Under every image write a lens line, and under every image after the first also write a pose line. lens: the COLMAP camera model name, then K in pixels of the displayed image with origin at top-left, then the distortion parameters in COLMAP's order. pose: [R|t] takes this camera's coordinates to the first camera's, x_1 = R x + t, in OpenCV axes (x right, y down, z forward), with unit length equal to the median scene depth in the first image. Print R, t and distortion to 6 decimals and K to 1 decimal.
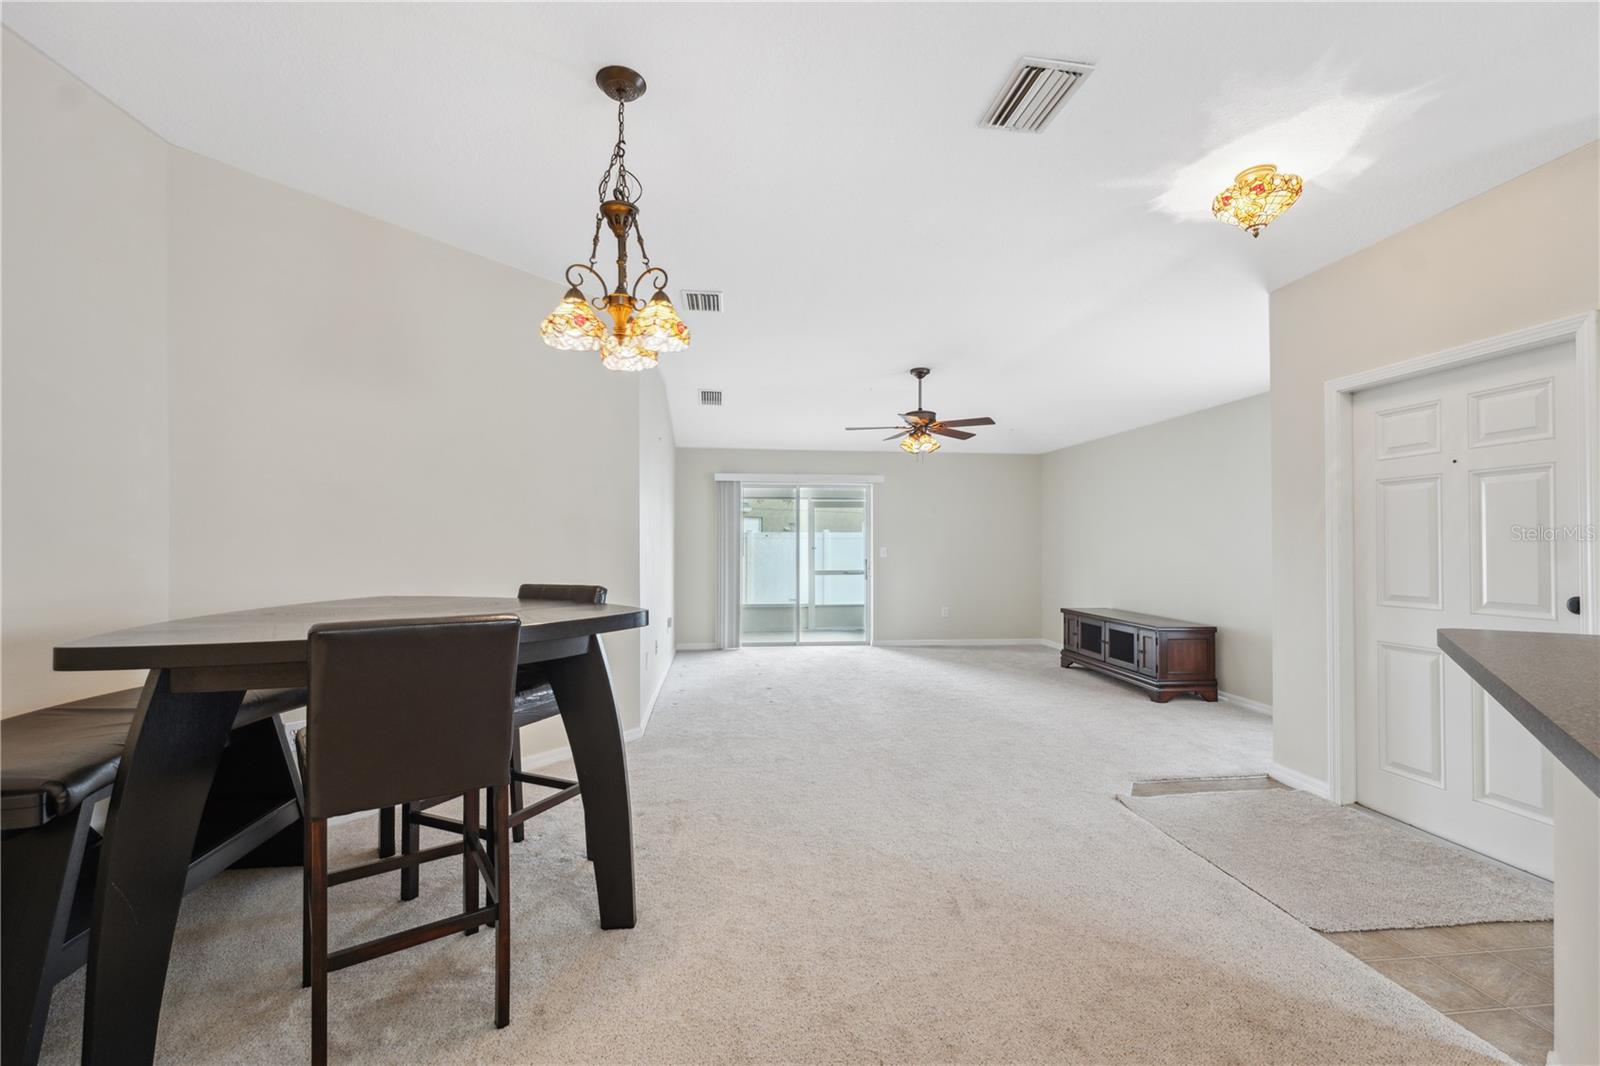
lens RADIAL K [[662.3, 0, 794.8], [0, 662.3, 537.0], [0, 0, 1]] dist [0.000558, 0.000062]
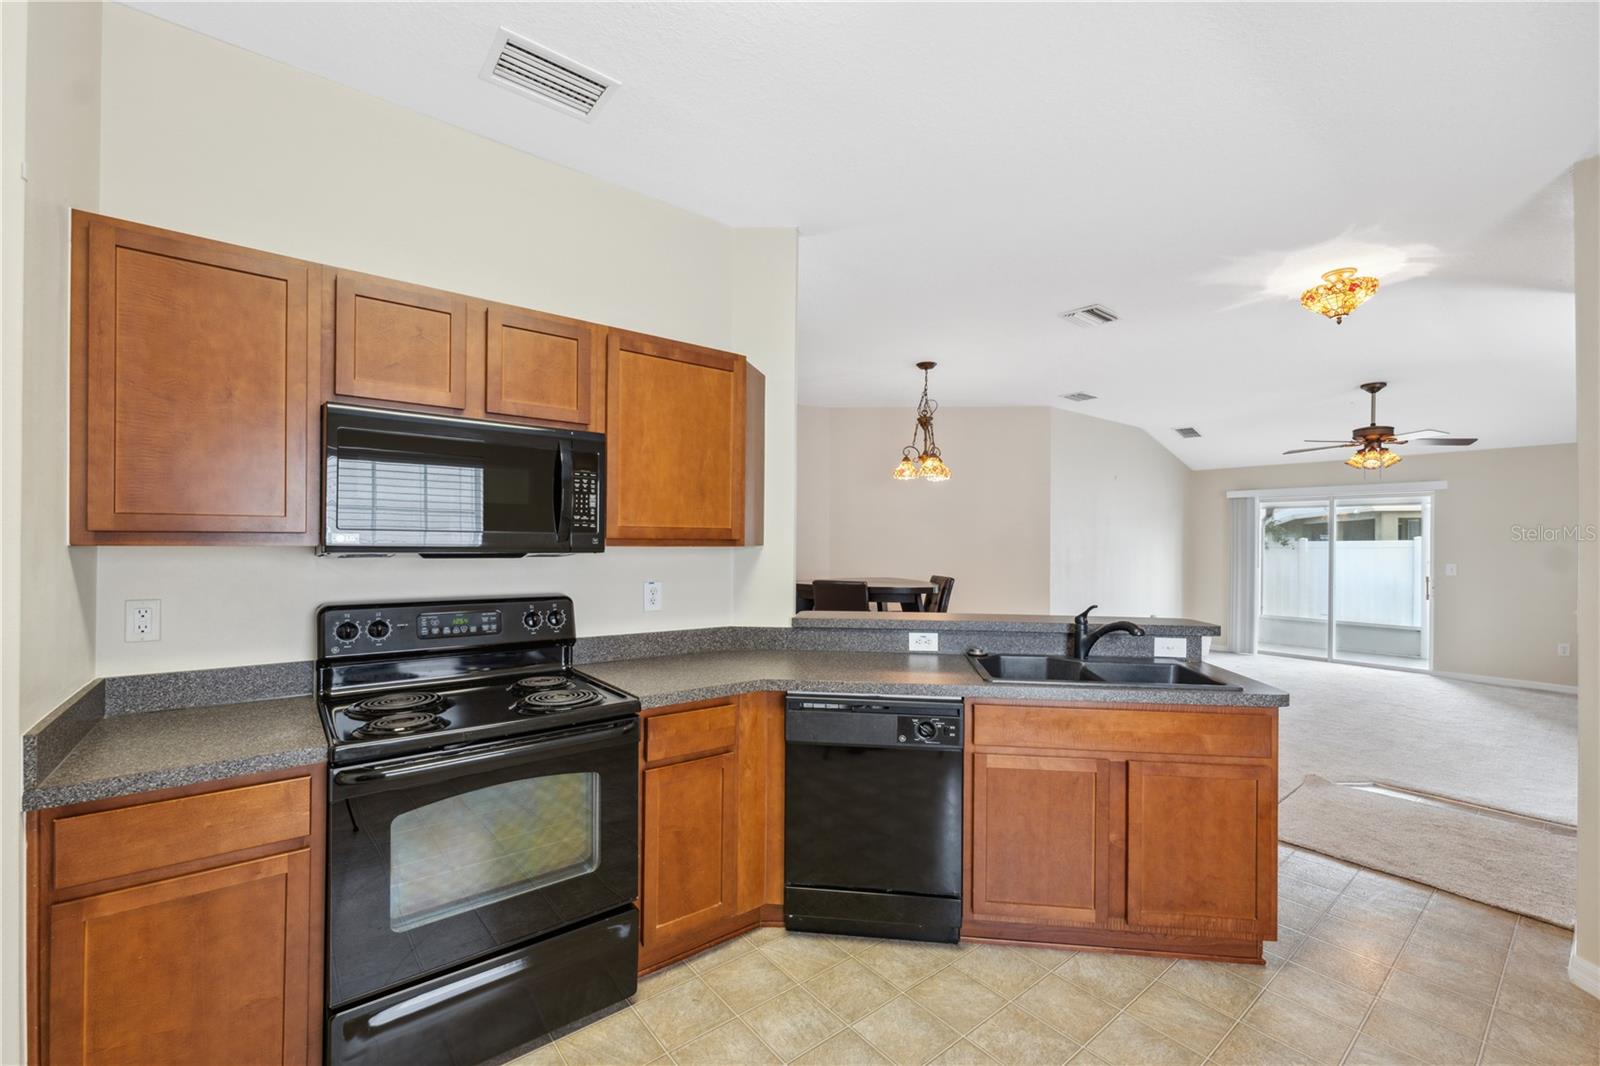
lens RADIAL K [[662.3, 0, 799.3], [0, 662.3, 540.0], [0, 0, 1]] dist [0.000558, 0.000062]
pose [[0.536502, -0.000365, -0.843899, 0.562293], [0.000748, 1.000000, 0.000043, -0.022320], [0.843899, -0.000654, 0.536502, -0.244942]]
